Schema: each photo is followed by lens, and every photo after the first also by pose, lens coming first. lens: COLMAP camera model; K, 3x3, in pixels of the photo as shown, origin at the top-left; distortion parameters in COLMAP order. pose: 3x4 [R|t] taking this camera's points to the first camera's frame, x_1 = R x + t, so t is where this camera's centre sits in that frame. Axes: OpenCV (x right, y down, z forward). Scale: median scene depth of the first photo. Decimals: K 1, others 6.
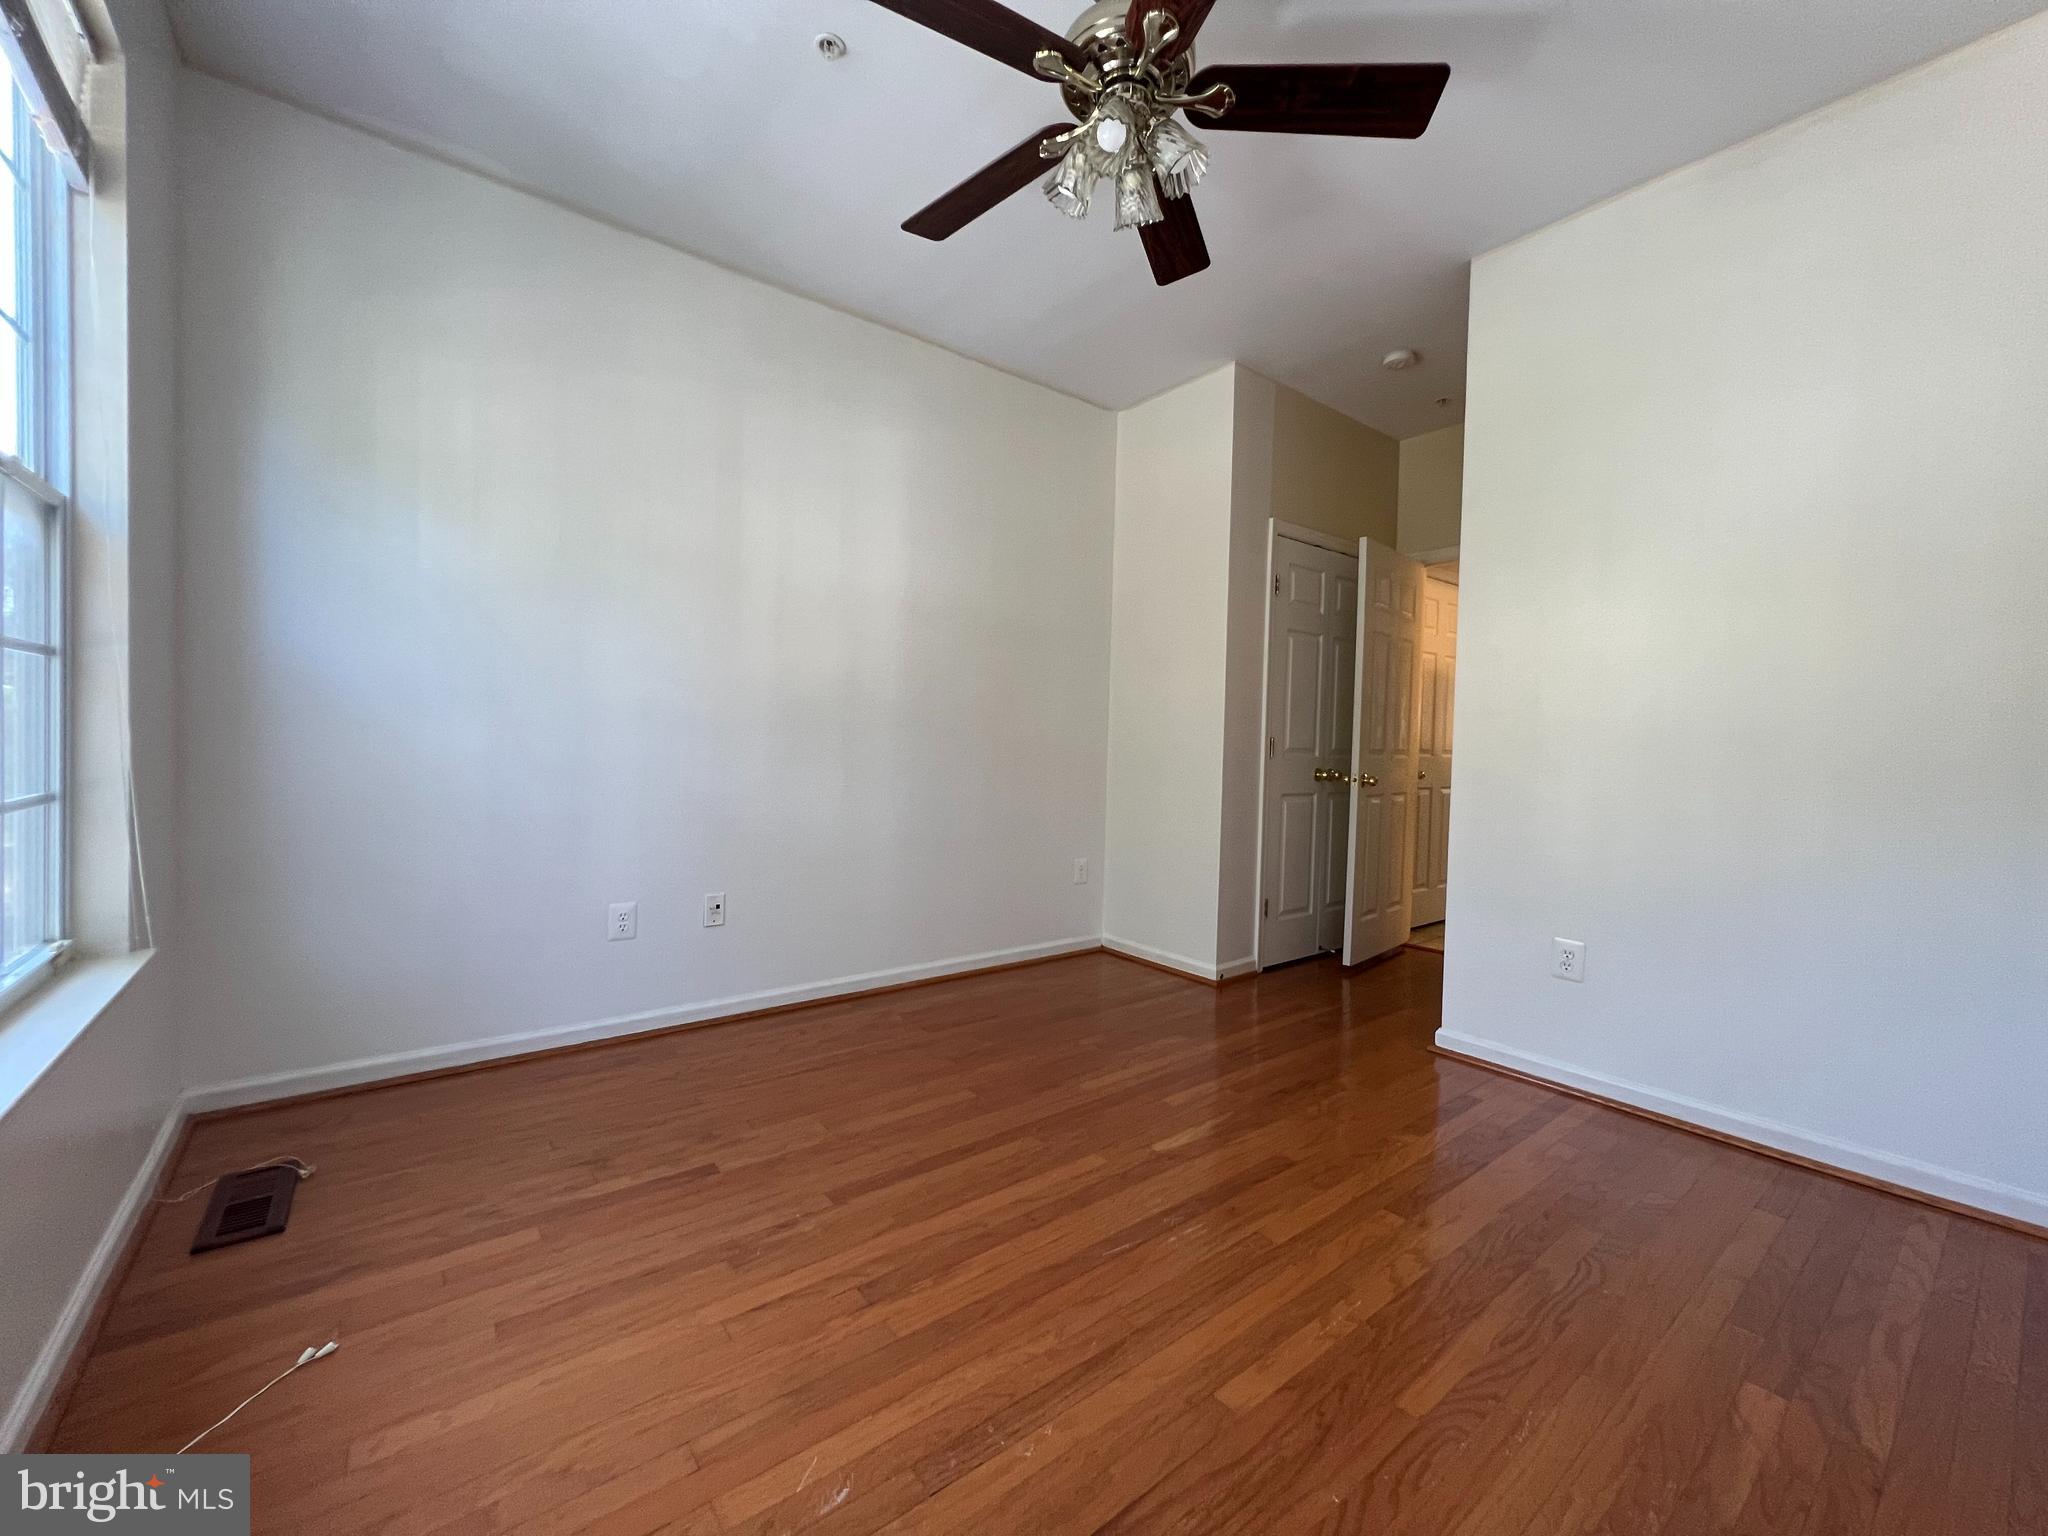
lens RADIAL K [[822.2, 0, 1018.0], [0, 822.2, 756.6], [0, 0, 1]] dist [0.001268, -0.000226]
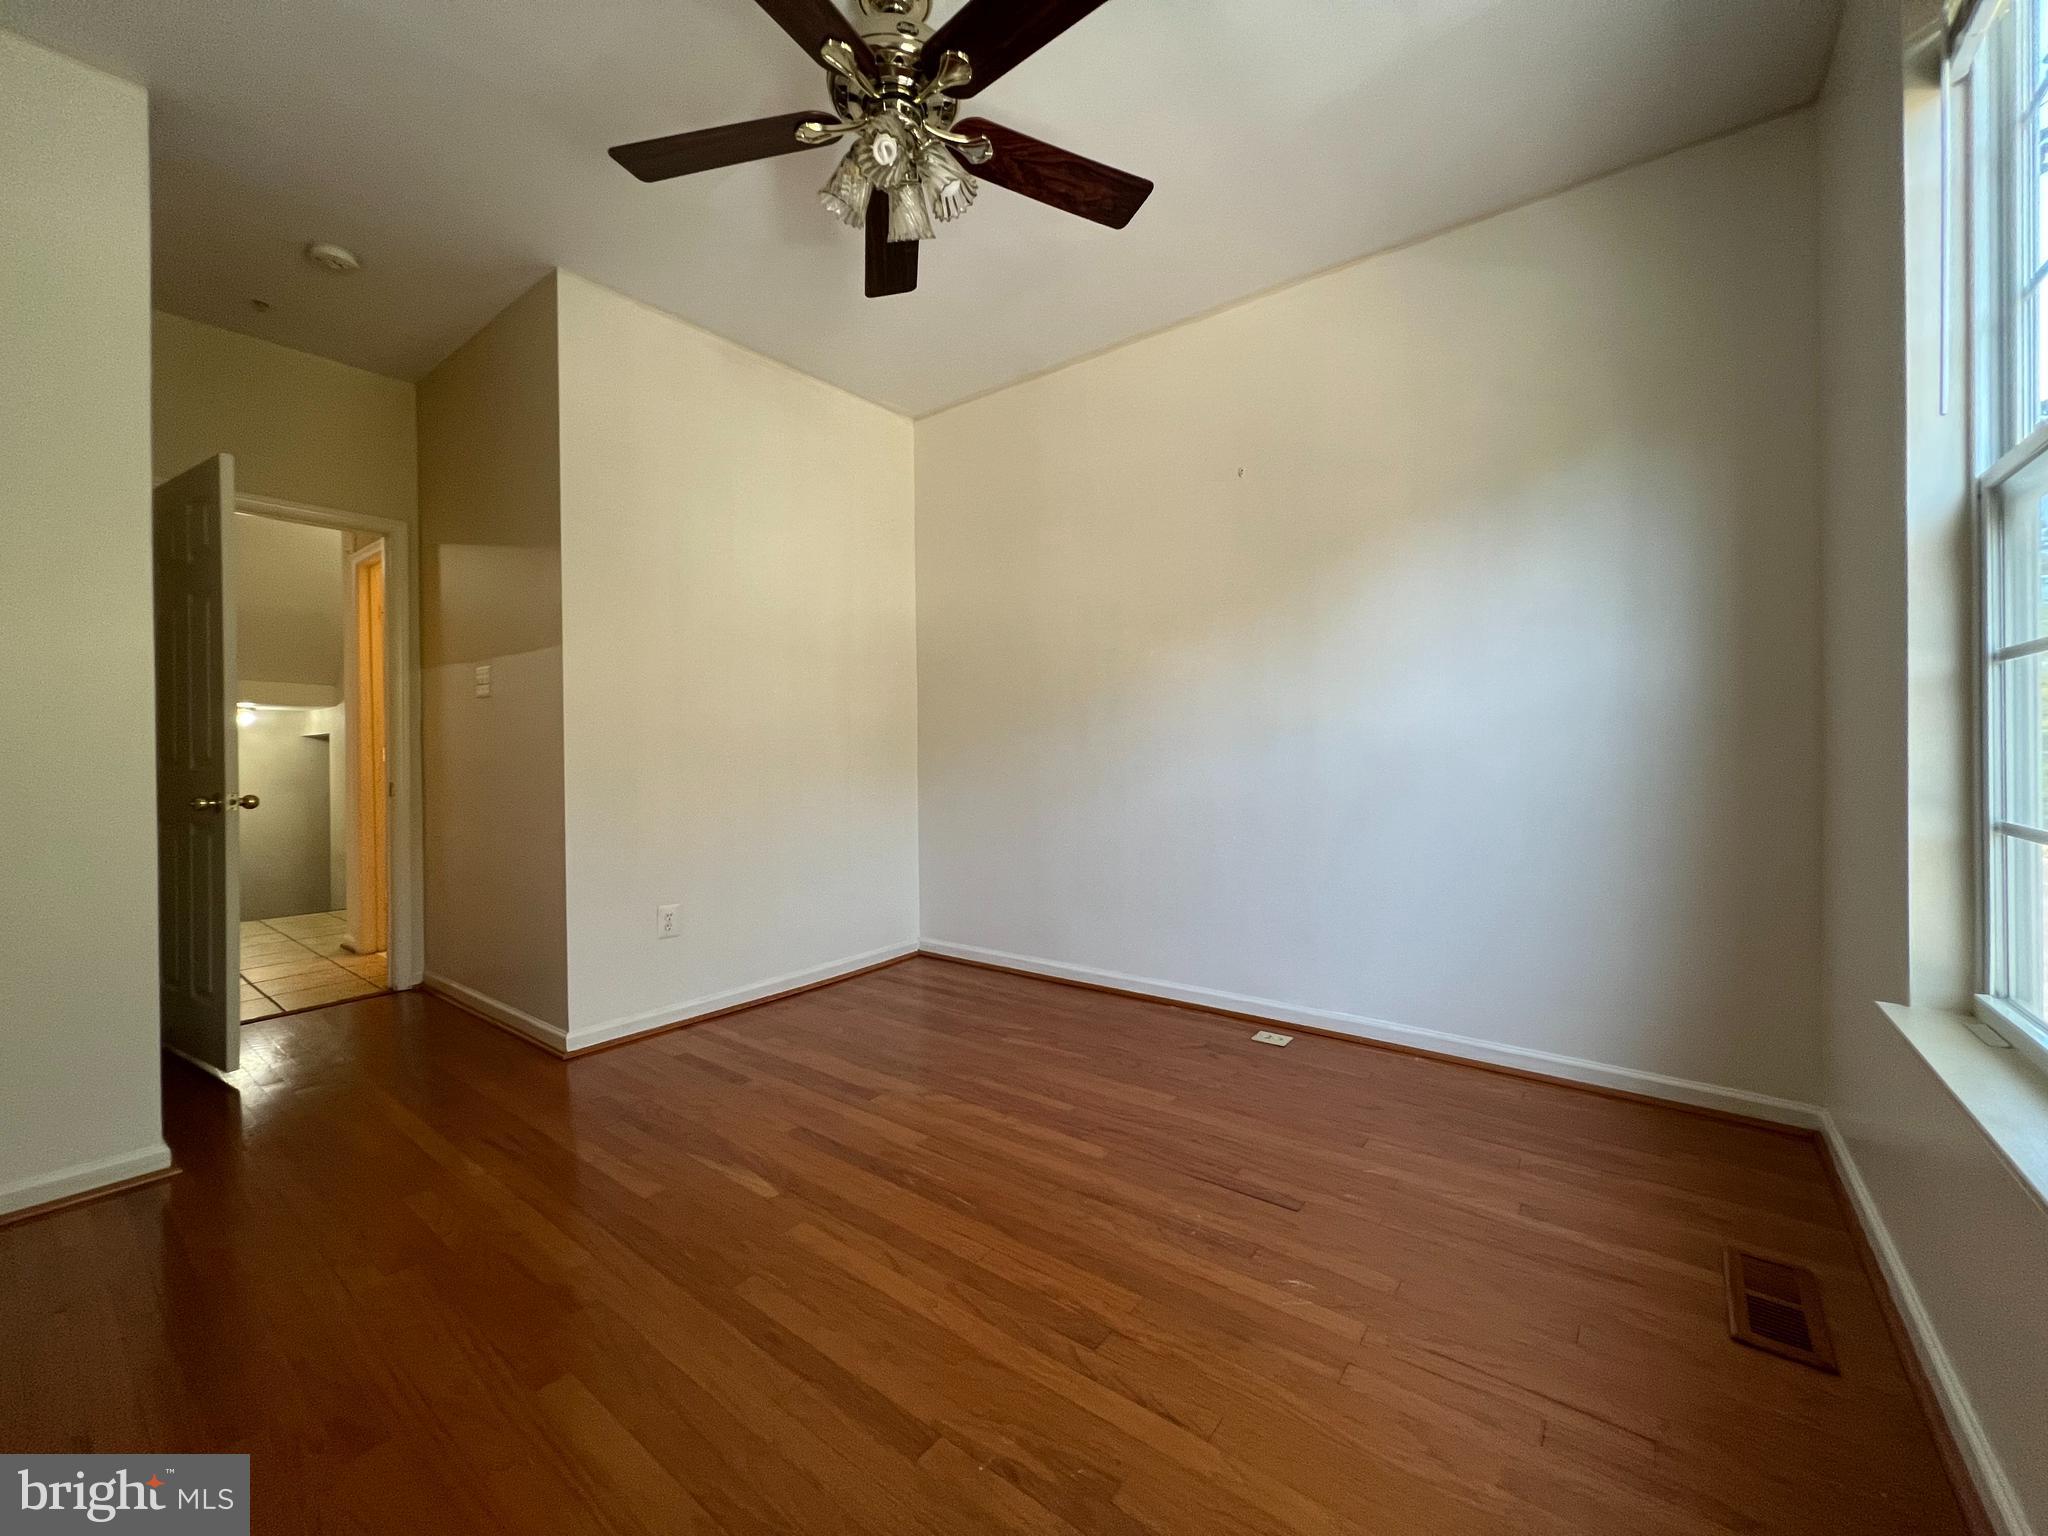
lens RADIAL K [[818.3, 0, 1017.1], [0, 818.3, 761.8], [0, 0, 1]] dist [-0.002310, 0.000669]
pose [[-0.242357, -0.031486, 0.969676, -0.918143], [0.021885, 0.999042, 0.037909, -0.037161], [-0.969940, 0.030409, -0.241435, 1.140256]]
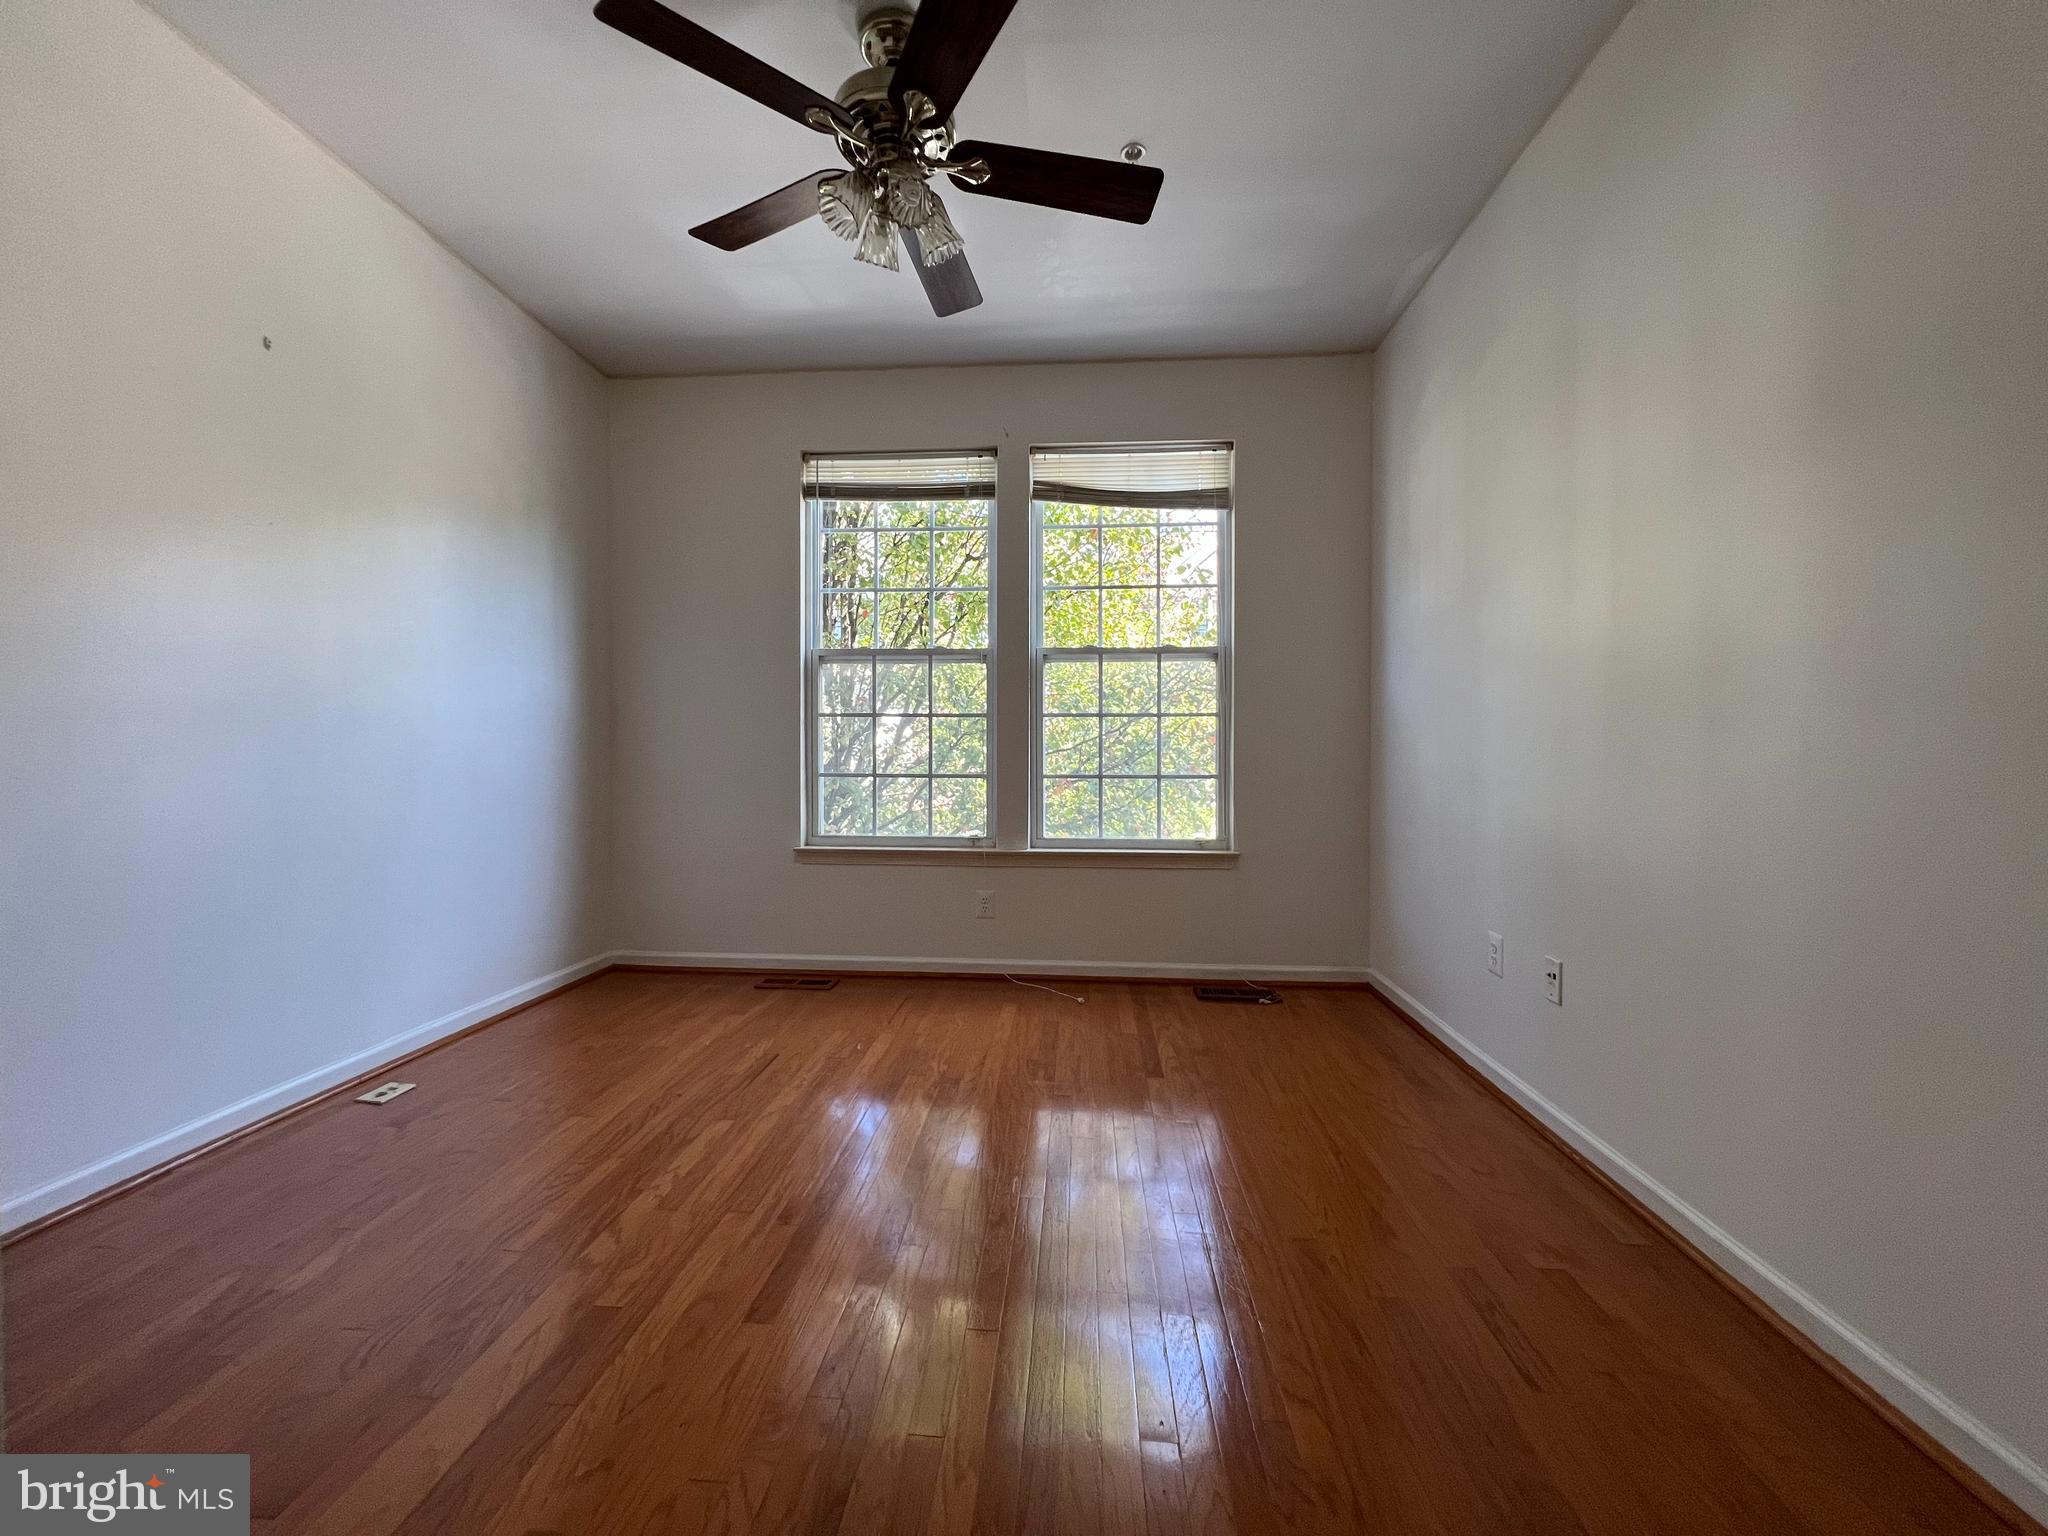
lens RADIAL K [[818.3, 0, 1017.1], [0, 818.3, 761.8], [0, 0, 1]] dist [-0.002310, 0.000669]
pose [[-0.676111, -0.016273, -0.736620, 0.826806], [-0.032236, 0.999452, 0.007510, 0.004948], [0.736094, 0.028823, -0.676265, 1.917330]]
